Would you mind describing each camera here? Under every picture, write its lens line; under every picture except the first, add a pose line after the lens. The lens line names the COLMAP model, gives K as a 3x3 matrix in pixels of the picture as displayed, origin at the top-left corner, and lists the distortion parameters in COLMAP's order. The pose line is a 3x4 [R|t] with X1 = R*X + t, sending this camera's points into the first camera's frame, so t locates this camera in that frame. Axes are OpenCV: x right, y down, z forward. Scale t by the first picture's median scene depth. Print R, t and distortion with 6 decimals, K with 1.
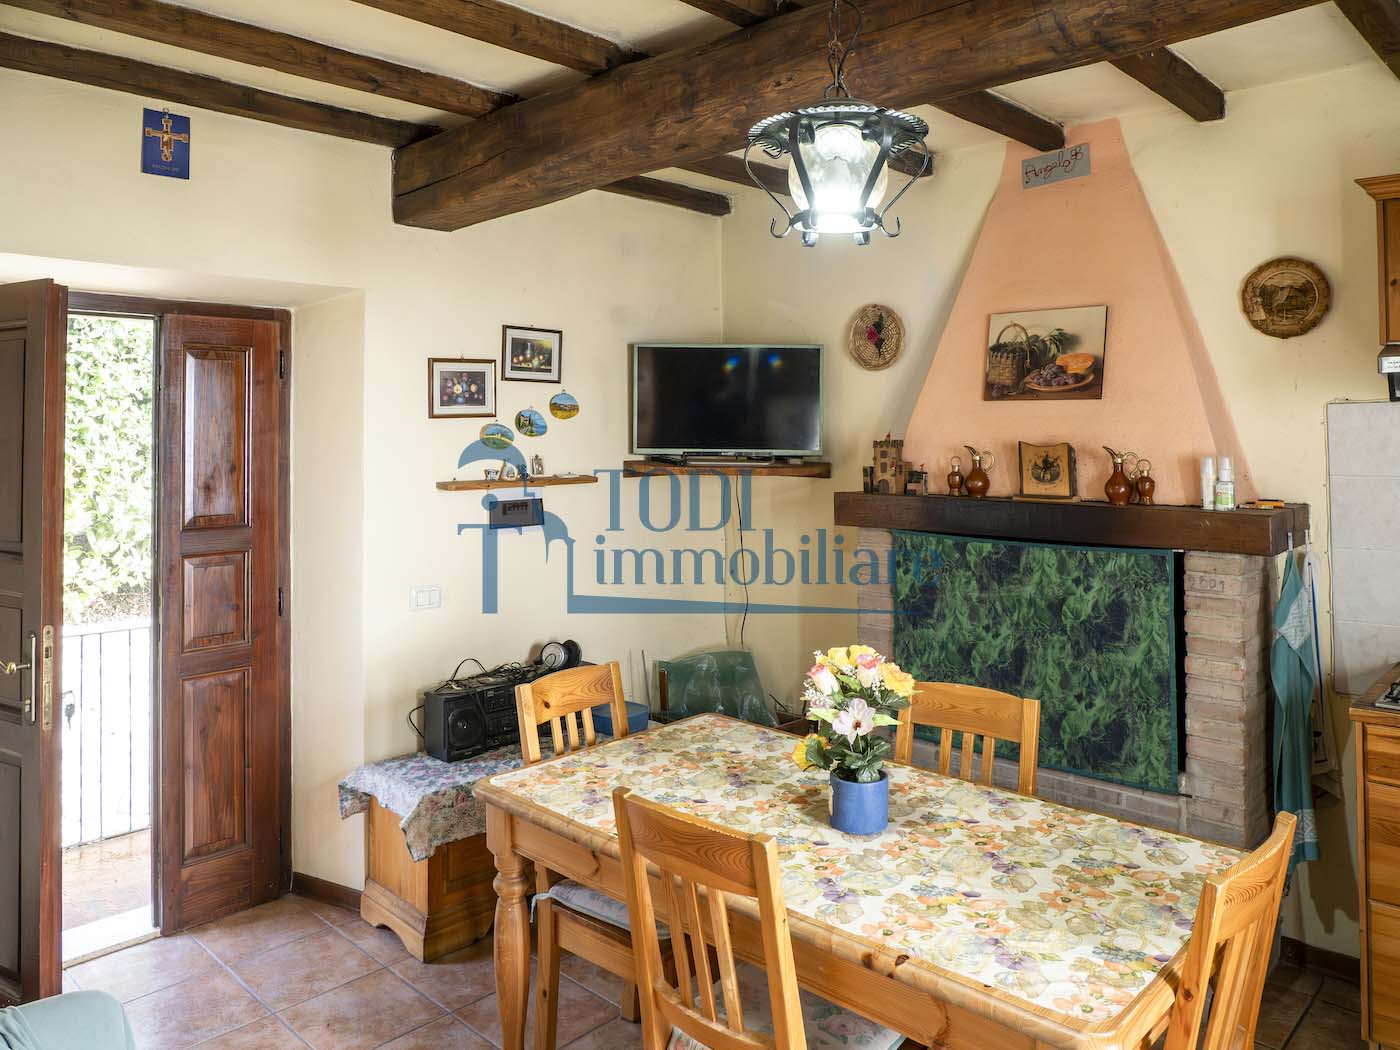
lens RADIAL K [[1012.4, 0, 703.6], [0, 1012.4, 406.1], [0, 0, 1]] dist [-0.046189, 0.012666]
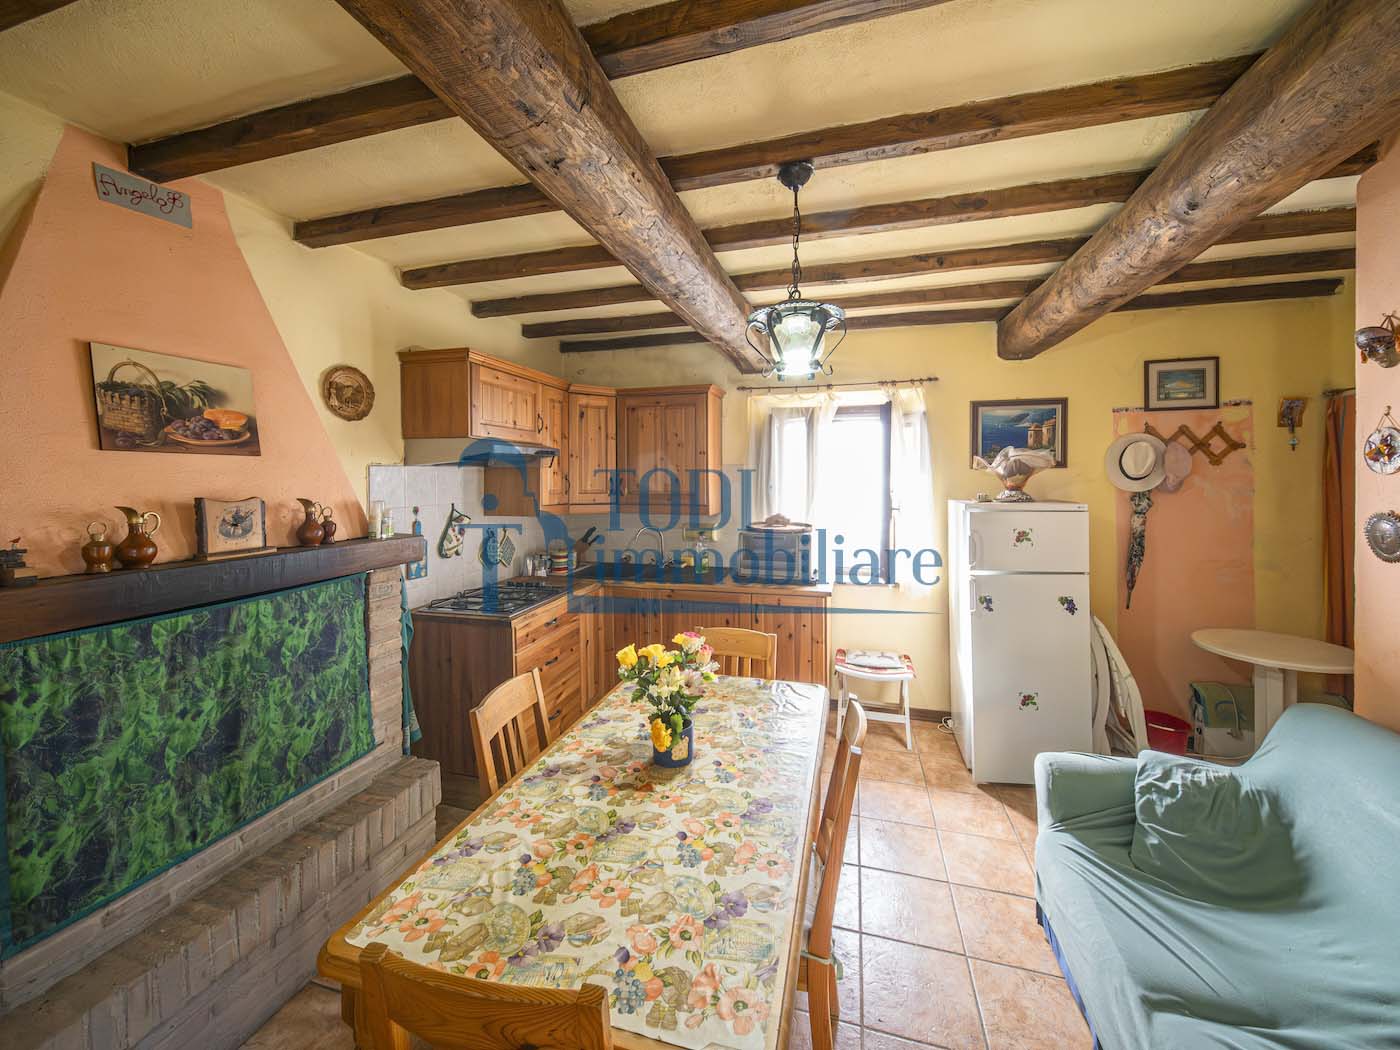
lens RADIAL K [[546.5, 0, 704.0], [0, 546.5, 478.7], [0, 0, 1]] dist [0.002660, -0.001817]
pose [[-0.469964, -0.002952, 0.882681, -0.385593], [-0.017499, 0.999829, -0.005973, 0.013739], [-0.882512, -0.018253, -0.469935, 0.917640]]
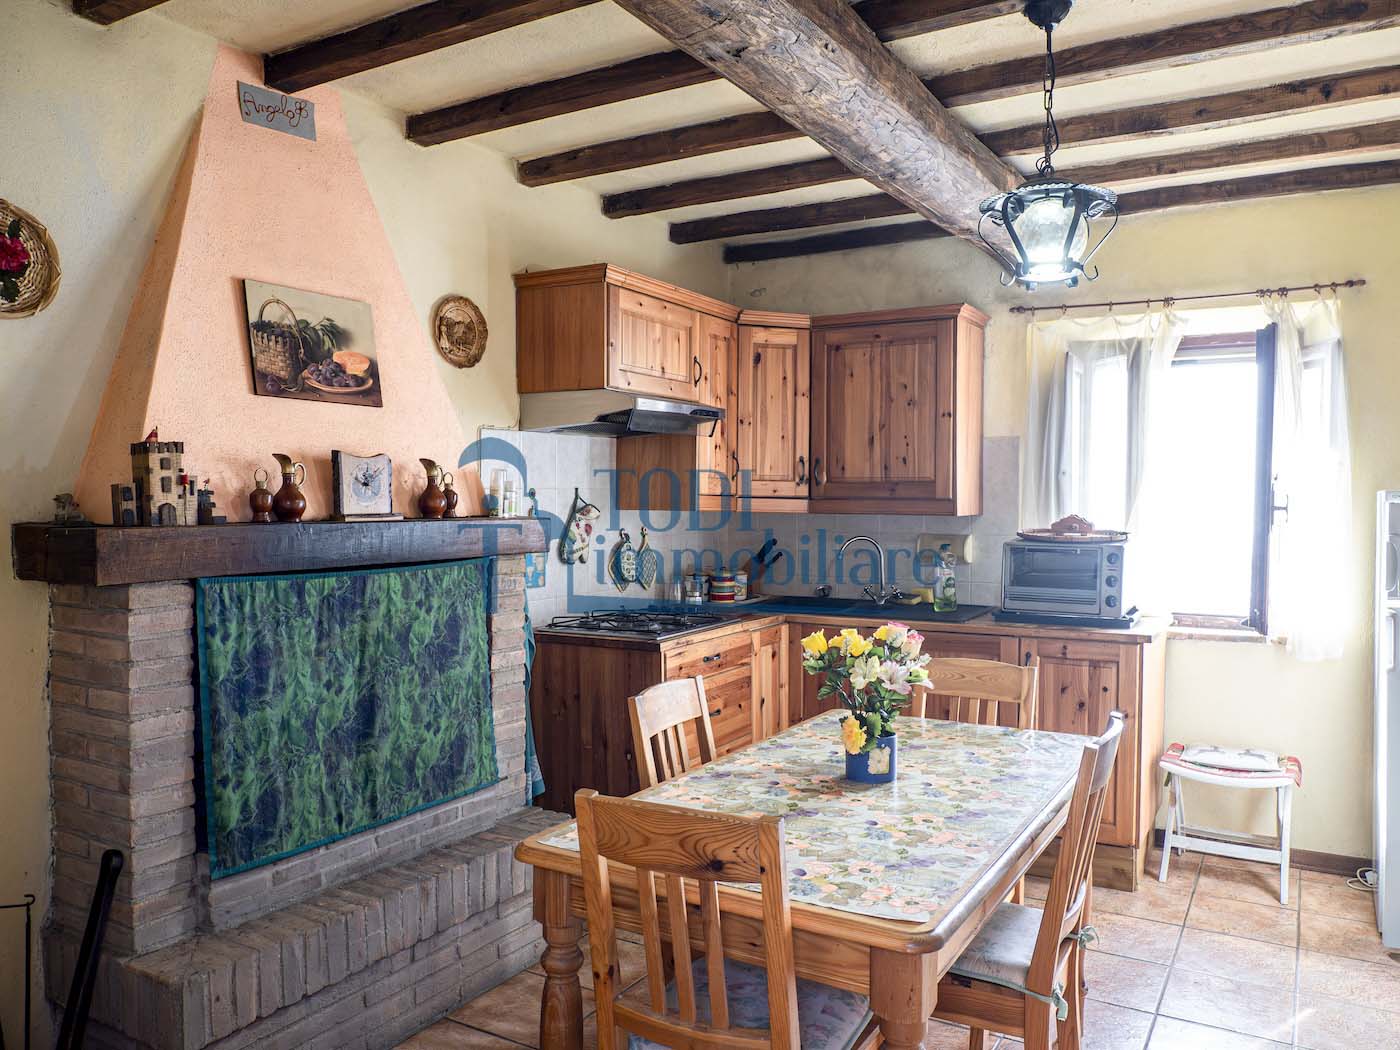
lens RADIAL K [[1059.0, 0, 713.1], [0, 1059.0, 529.7], [0, 0, 1]] dist [-0.036484, 0.015516]
pose [[-0.230961, -0.032575, 0.972418, -0.654282], [-0.027624, 0.999256, 0.026913, 0.075180], [-0.972571, -0.020646, -0.231689, 0.997660]]
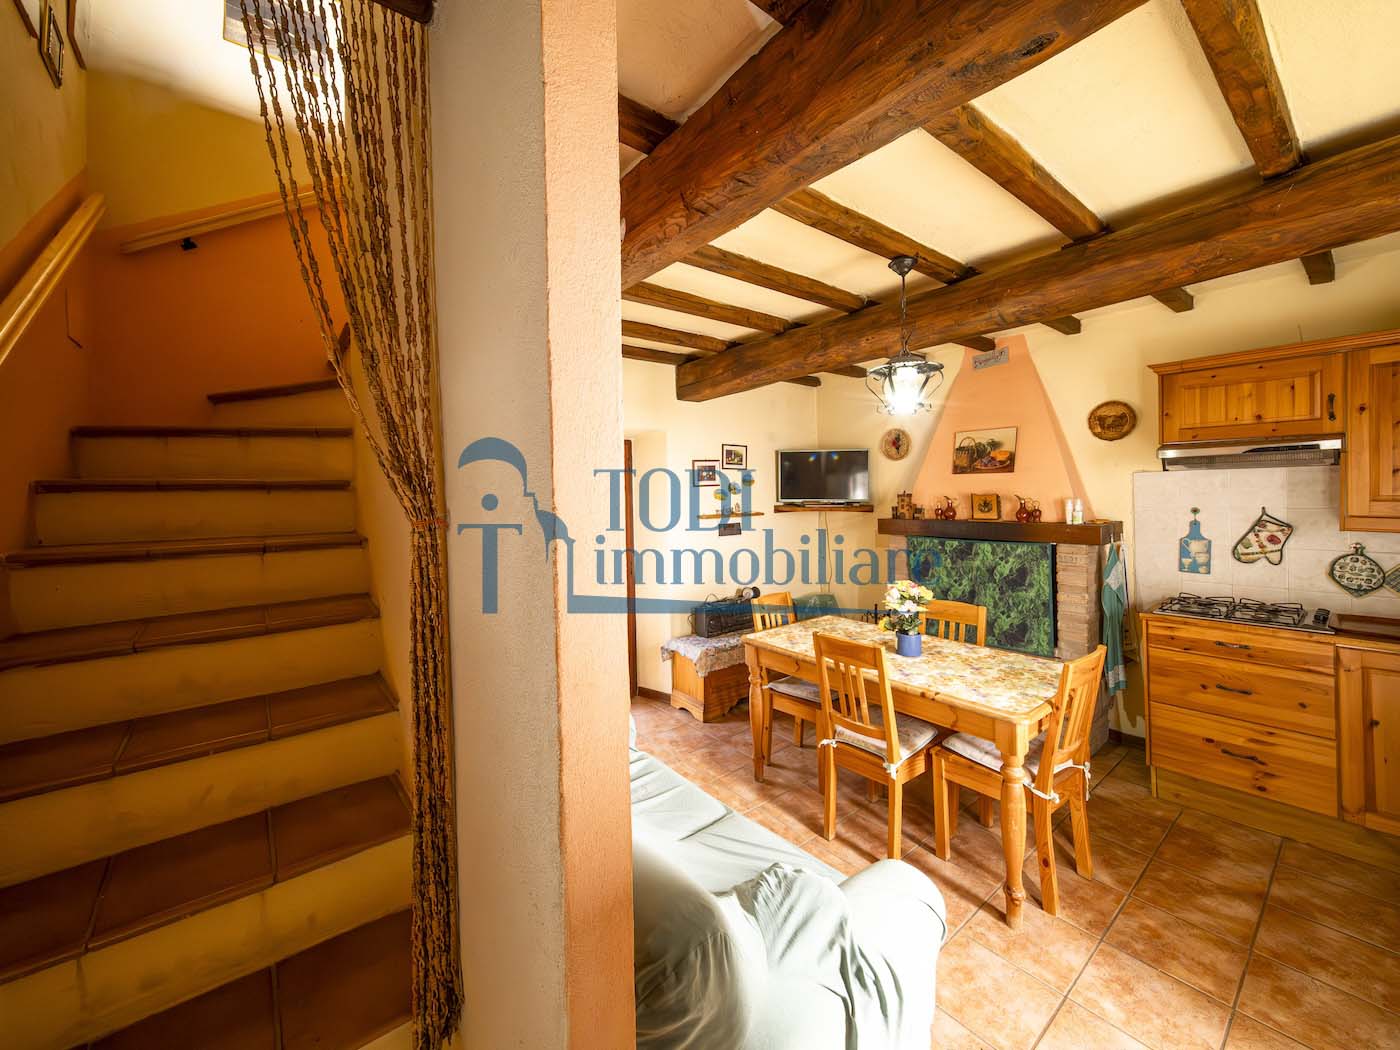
lens RADIAL K [[546.5, 0, 704.5], [0, 546.5, 501.3], [0, 0, 1]] dist [0.002660, -0.001817]
pose [[0.991677, -0.013317, -0.128060, -0.105235], [0.018596, 0.999022, 0.040113, -0.004980], [0.127401, -0.042160, 0.990955, -0.228699]]
